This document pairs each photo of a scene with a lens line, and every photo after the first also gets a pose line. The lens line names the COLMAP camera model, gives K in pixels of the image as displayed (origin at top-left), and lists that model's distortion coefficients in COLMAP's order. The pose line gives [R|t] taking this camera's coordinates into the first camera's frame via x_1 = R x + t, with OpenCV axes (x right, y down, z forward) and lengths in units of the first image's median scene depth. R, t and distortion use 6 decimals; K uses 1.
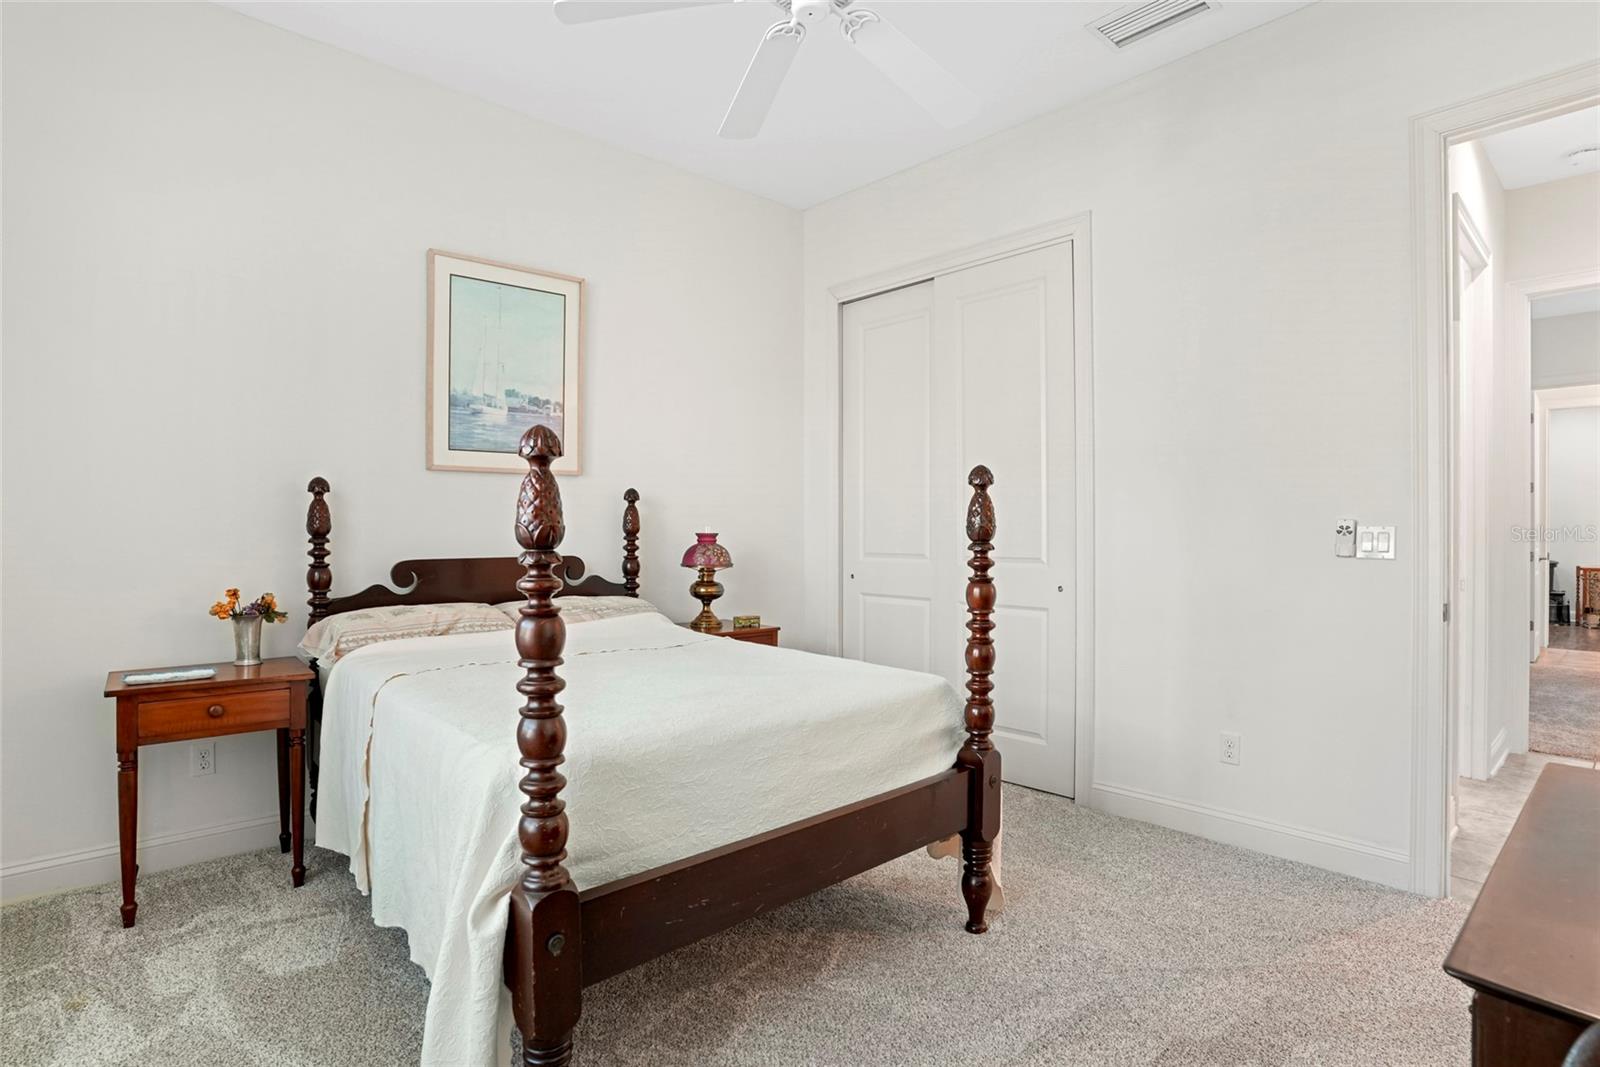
lens RADIAL K [[806.0, 0, 808.8], [0, 806.0, 526.4], [0, 0, 1]] dist [-0.002309, 0.000590]
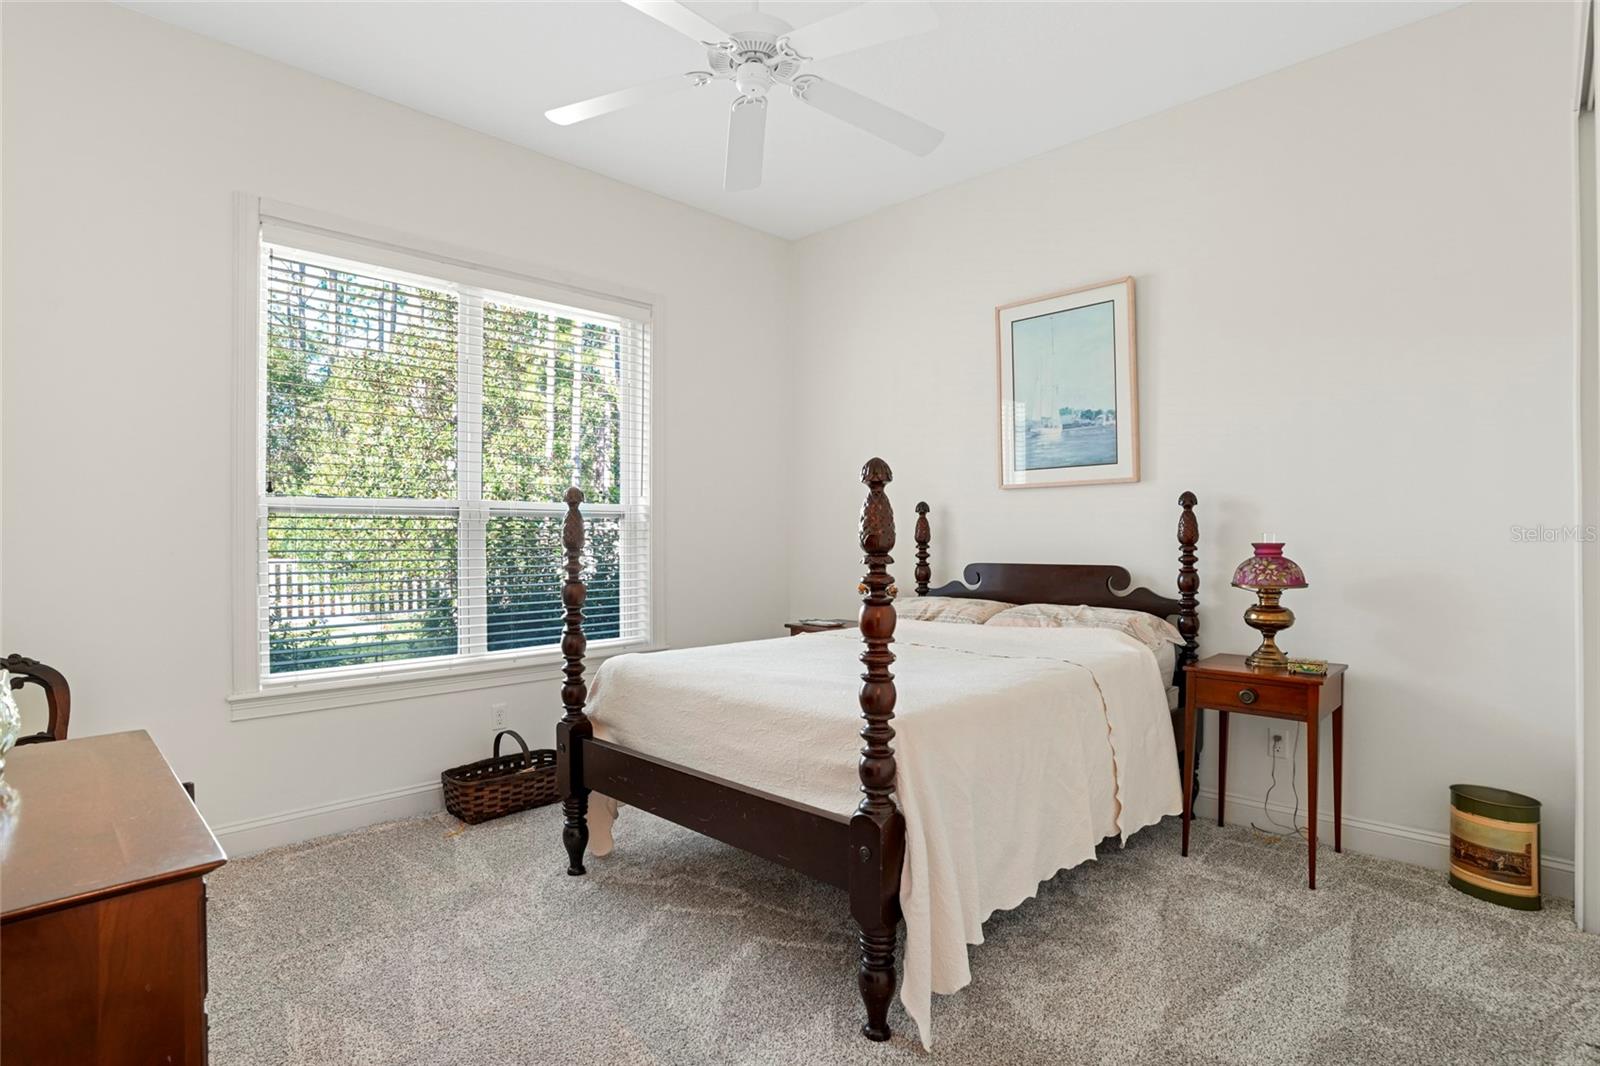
lens RADIAL K [[806.0, 0, 808.8], [0, 806.0, 536.7], [0, 0, 1]] dist [-0.002309, 0.000590]
pose [[0.101361, -0.004605, -0.994839, 0.658890], [0.006183, 0.999973, -0.003999, 0.003360], [0.994830, -0.005746, 0.101387, 0.550228]]
